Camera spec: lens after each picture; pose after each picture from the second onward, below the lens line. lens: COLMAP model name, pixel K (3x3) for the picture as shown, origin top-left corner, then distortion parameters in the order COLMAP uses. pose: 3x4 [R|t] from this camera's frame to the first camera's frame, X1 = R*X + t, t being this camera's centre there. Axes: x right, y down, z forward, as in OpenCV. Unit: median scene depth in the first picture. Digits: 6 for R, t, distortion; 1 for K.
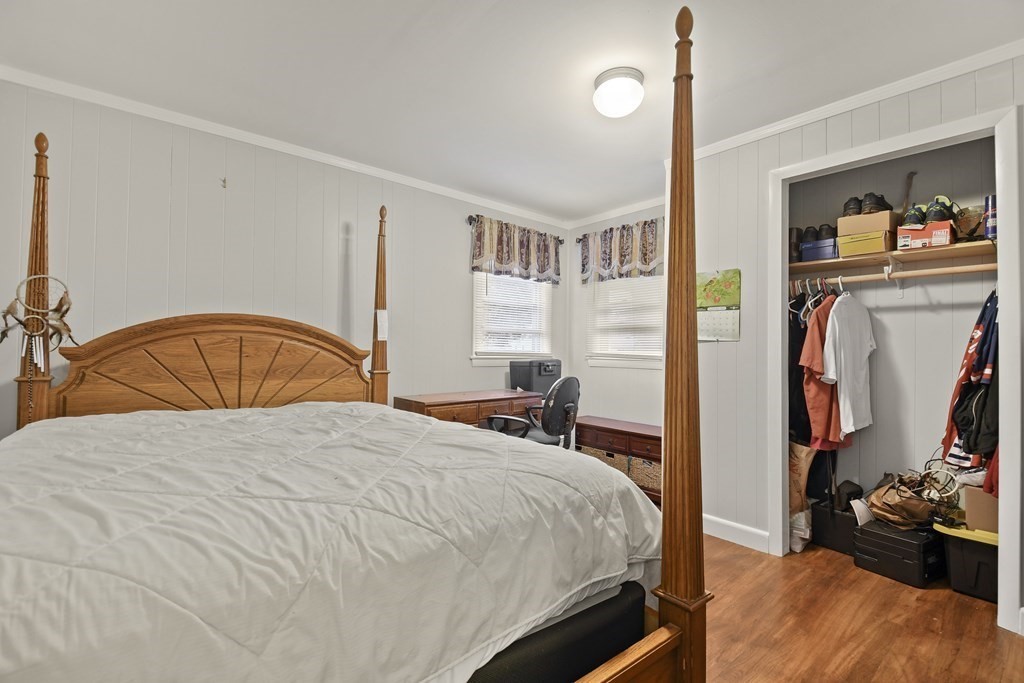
lens RADIAL K [[452.8, 0, 506.5], [0, 452.8, 343.6], [0, 0, 1]] dist [0.027029, -0.020827]
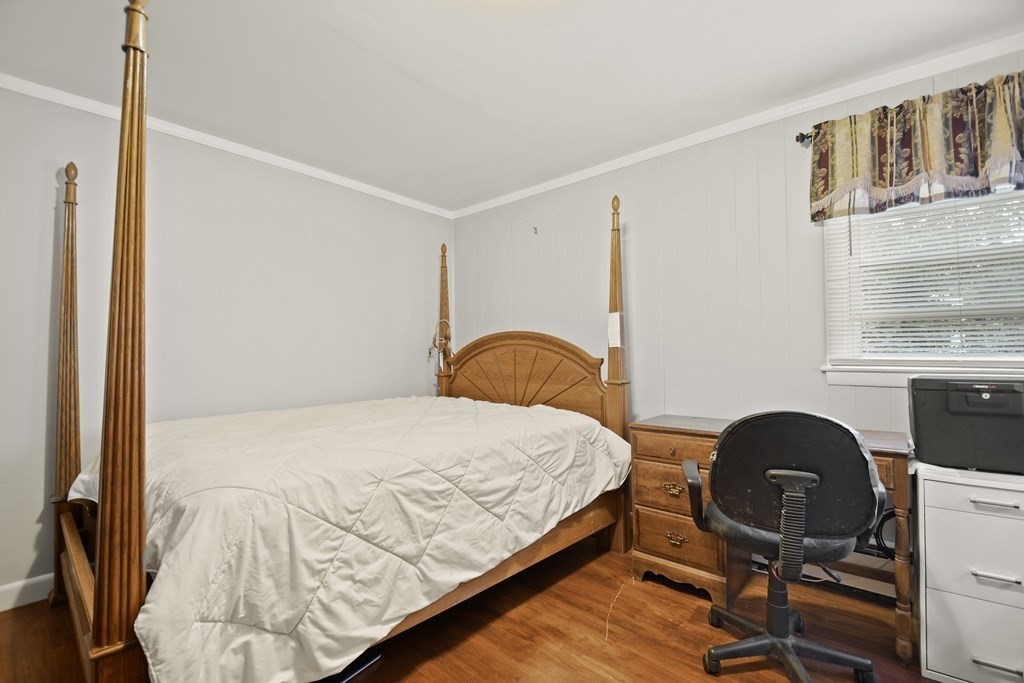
lens RADIAL K [[452.8, 0, 506.5], [0, 452.8, 343.6], [0, 0, 1]] dist [0.027029, -0.020827]
pose [[0.149241, -0.040444, -0.987973, 0.448131], [0.019804, 0.999085, -0.037908, 0.012594], [0.988603, -0.013908, 0.149905, 0.512791]]
